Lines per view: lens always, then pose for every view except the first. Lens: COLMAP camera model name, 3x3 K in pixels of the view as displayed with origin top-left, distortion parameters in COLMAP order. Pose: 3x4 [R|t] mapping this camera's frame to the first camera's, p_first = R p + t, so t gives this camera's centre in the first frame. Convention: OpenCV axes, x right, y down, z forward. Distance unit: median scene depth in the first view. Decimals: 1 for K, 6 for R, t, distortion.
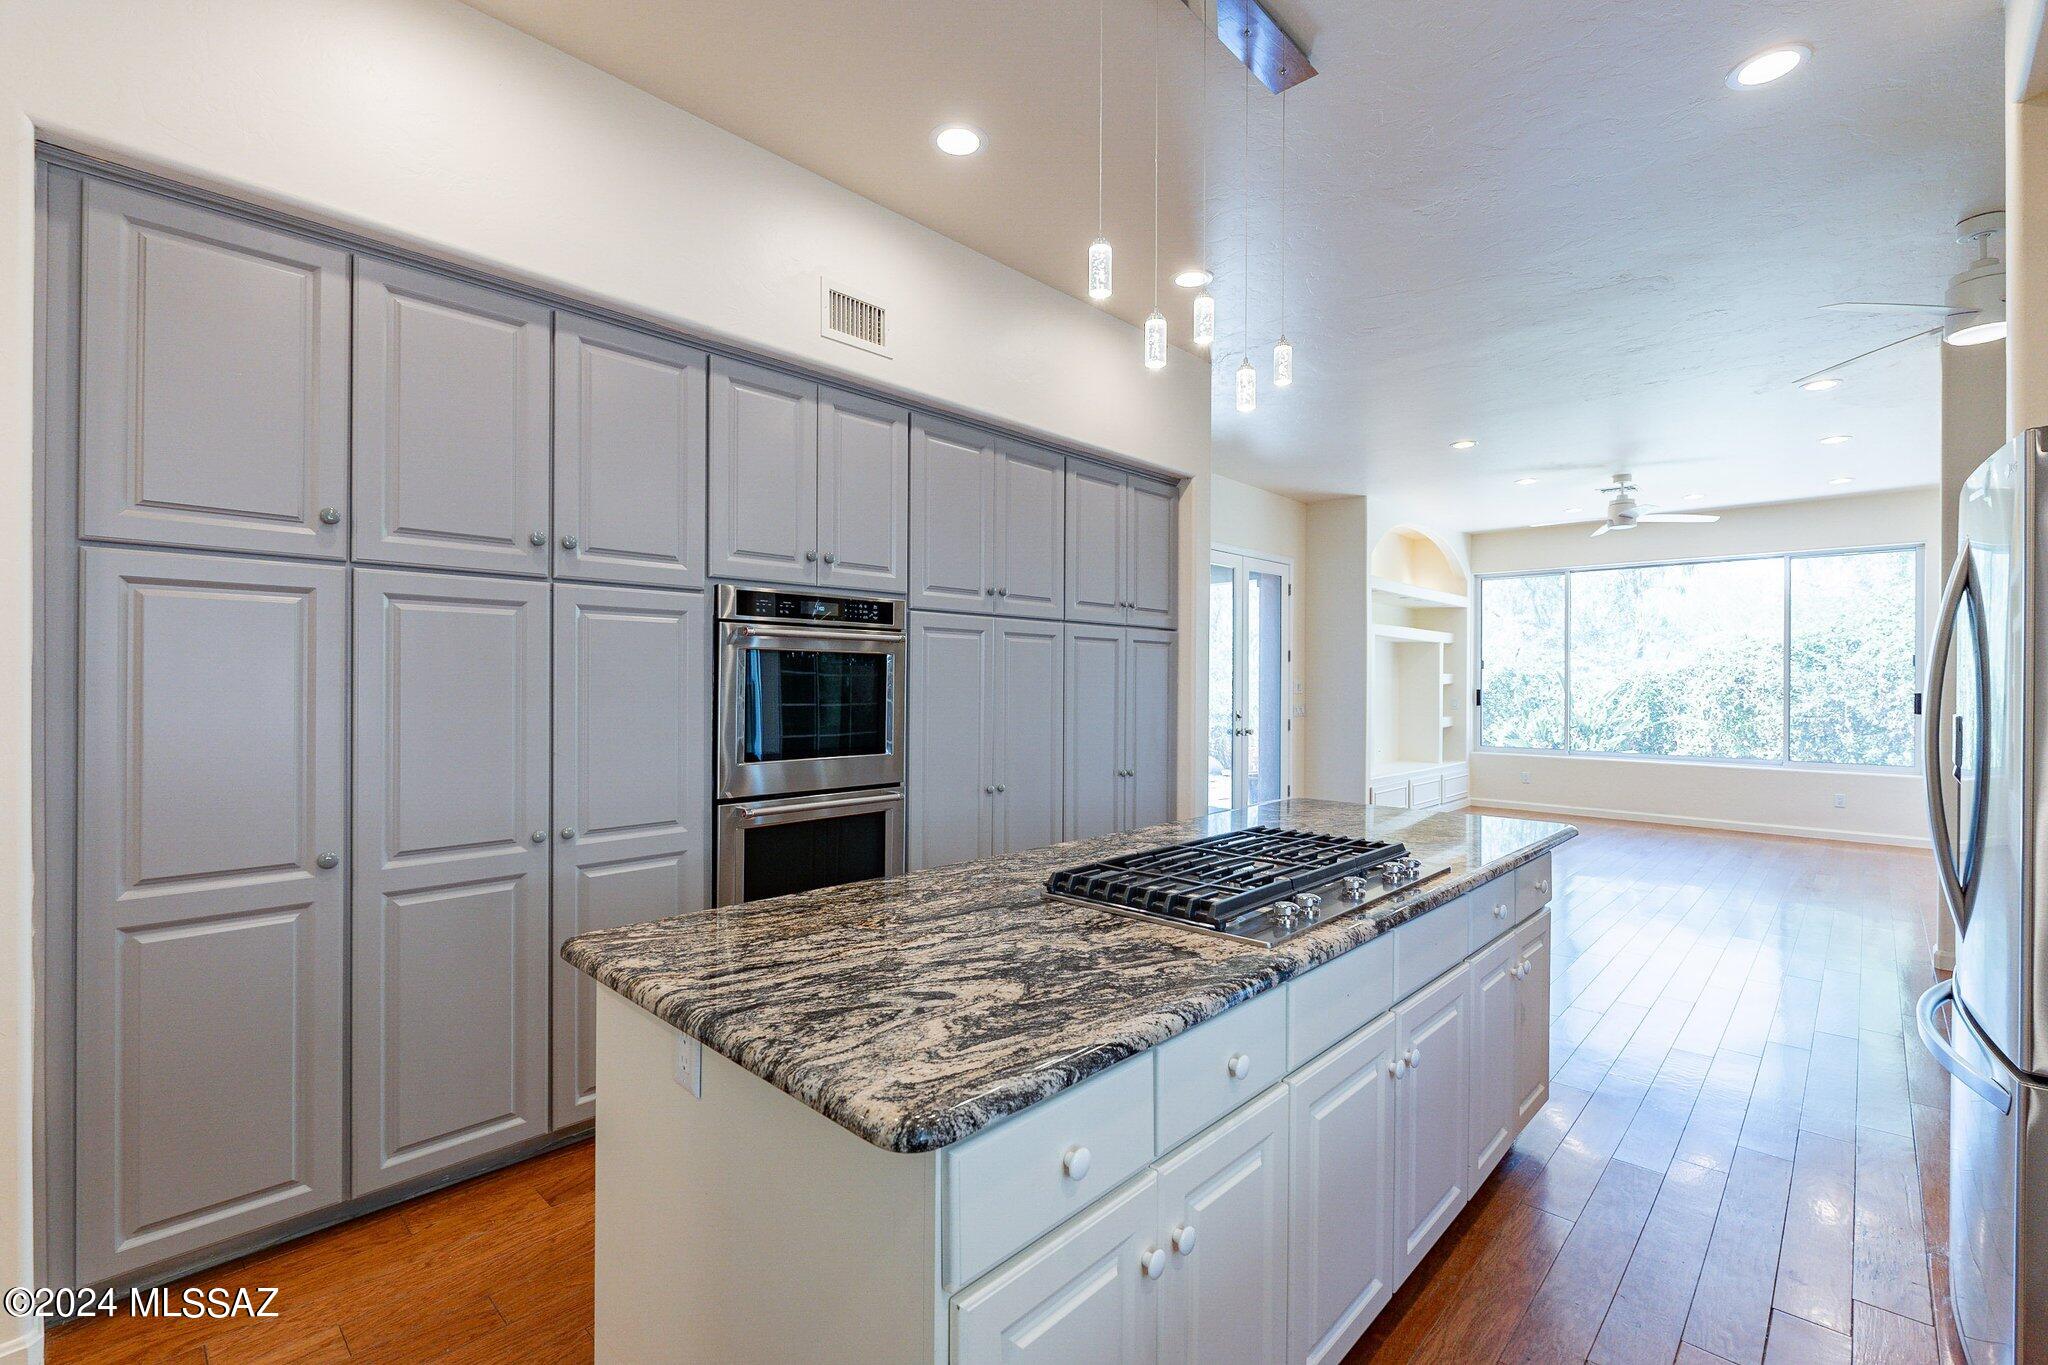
lens RADIAL K [[896.7, 0, 1022.5], [0, 896.7, 684.3], [0, 0, 1]] dist [-0.000566, -0.000152]
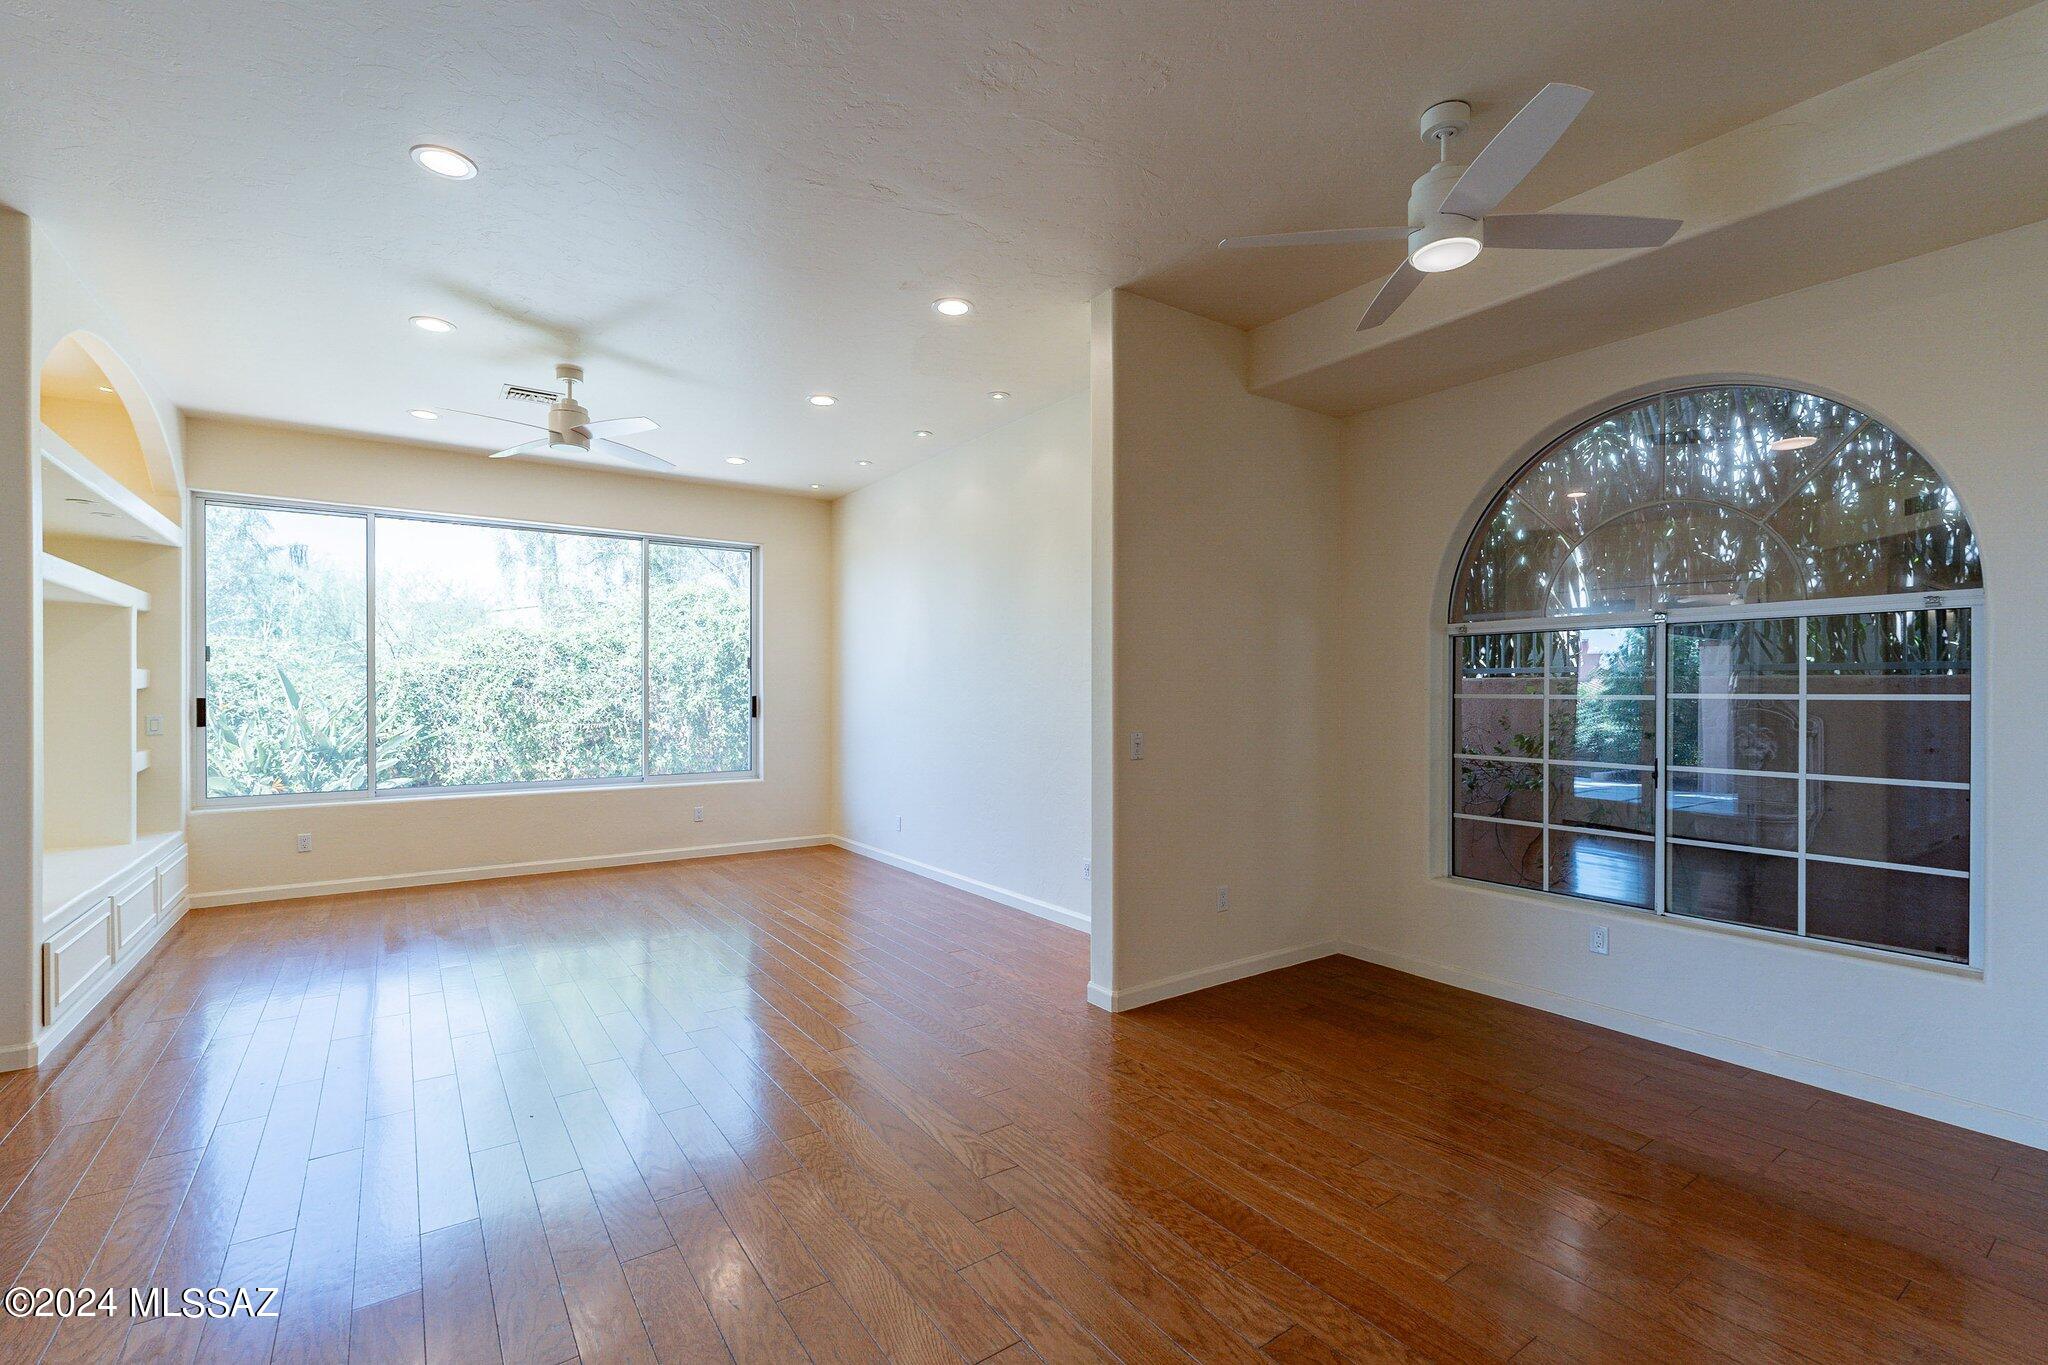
lens RADIAL K [[894.3, 0, 1027.3], [0, 894.3, 697.4], [0, 0, 1]] dist [-0.001362, -0.000158]
pose [[0.195457, -0.012171, 0.980637, 0.209530], [0.001881, 0.999926, 0.012035, -0.000843], [-0.980710, -0.000507, 0.195465, 1.262135]]
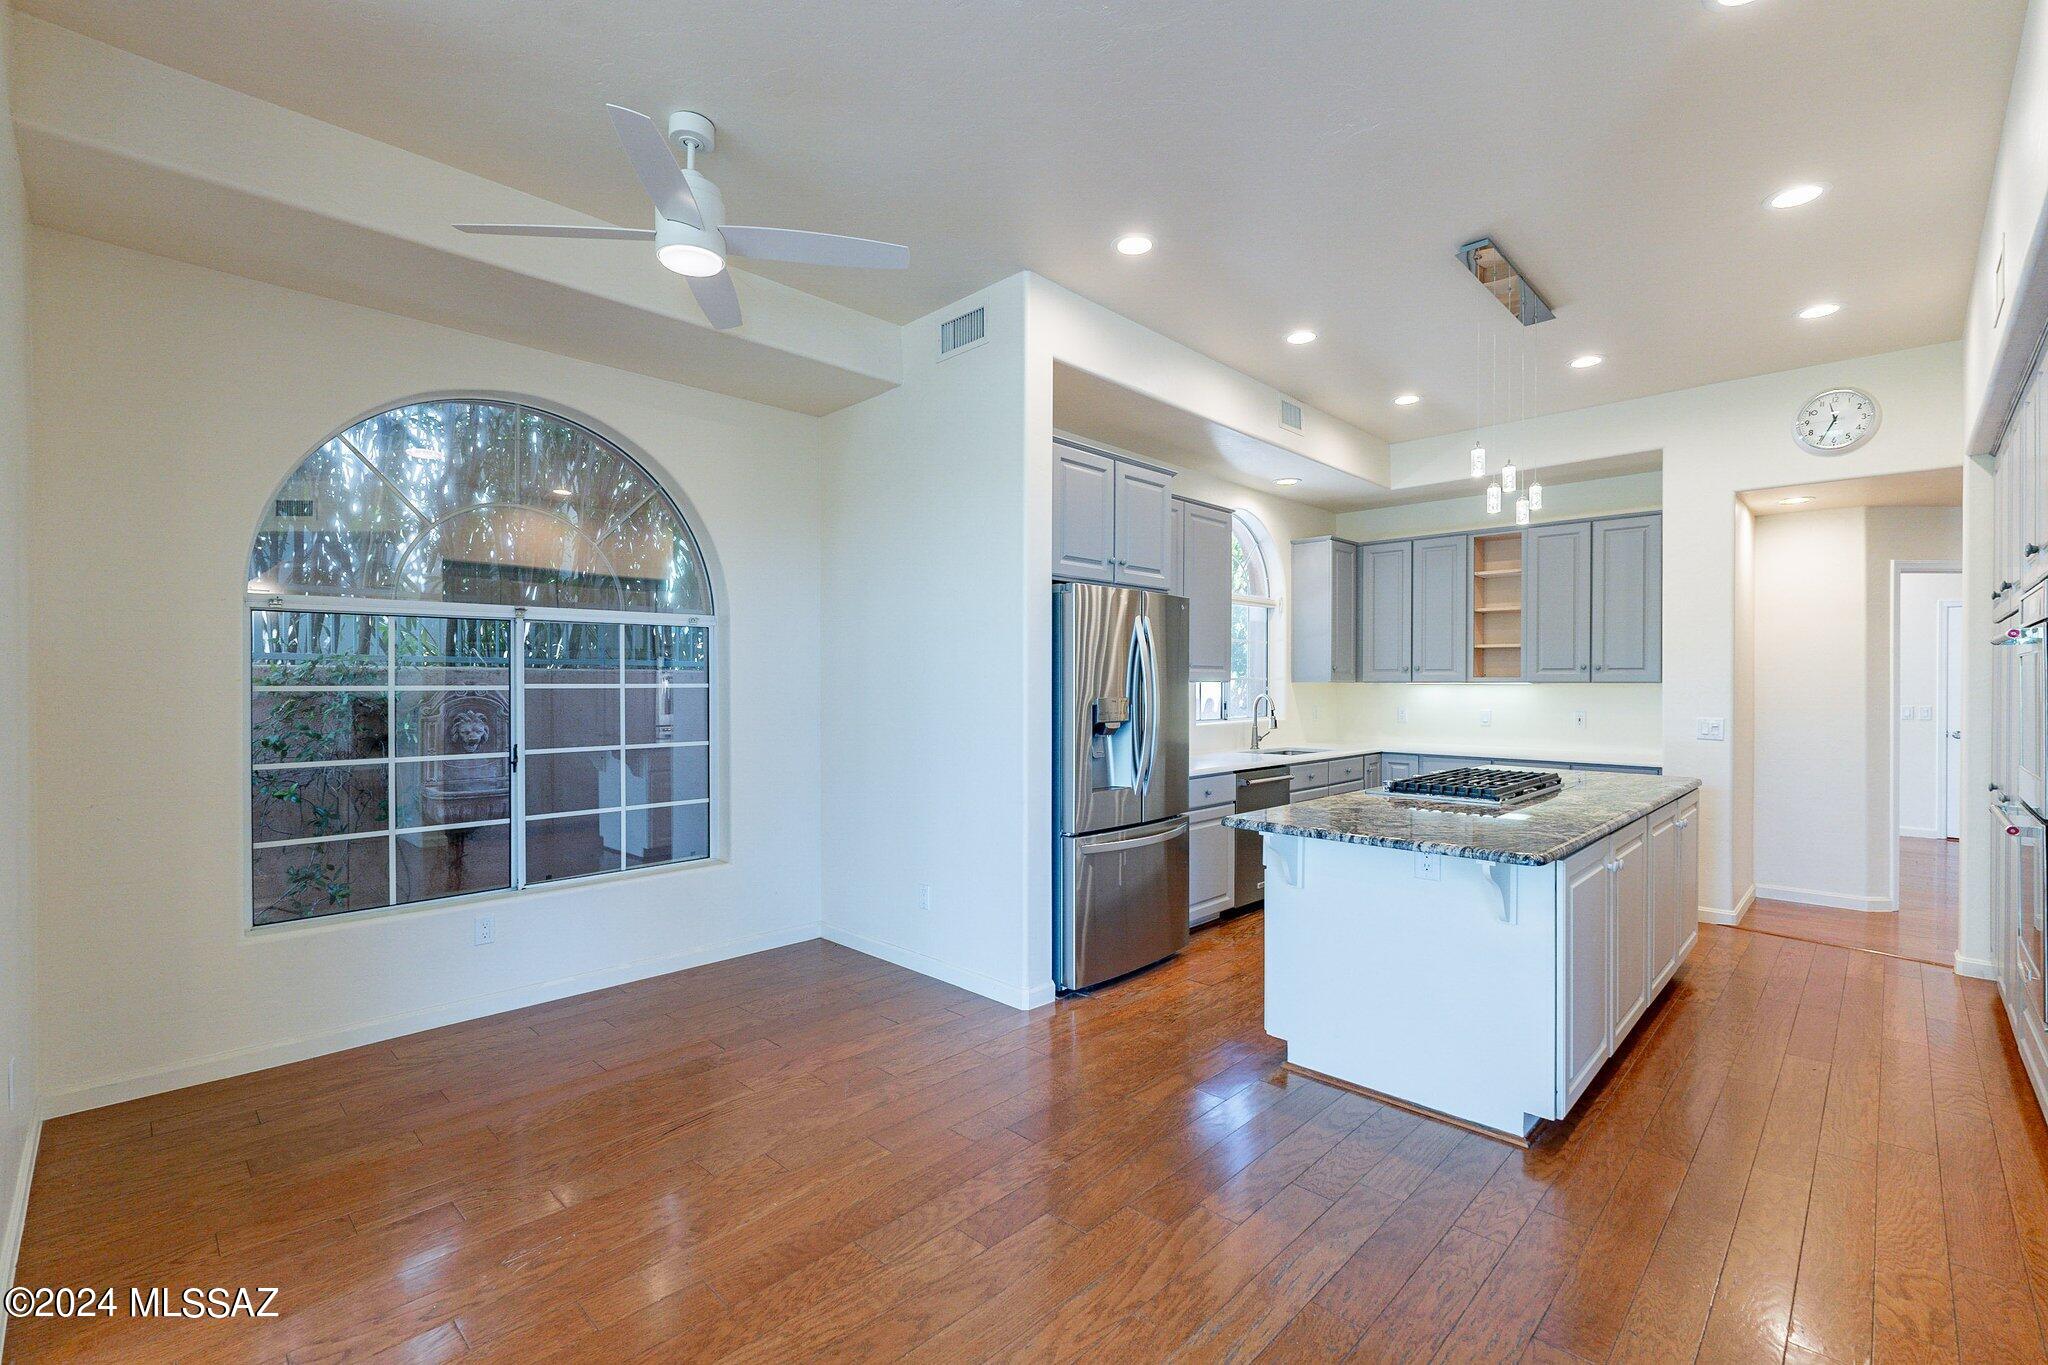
lens RADIAL K [[896.7, 0, 1022.5], [0, 896.7, 684.3], [0, 0, 1]] dist [-0.000566, -0.000152]
pose [[-0.999835, -0.008656, 0.015950, 0.777758], [-0.008531, 0.999932, 0.007890, -0.005338], [-0.016017, 0.007753, -0.999842, 1.915214]]
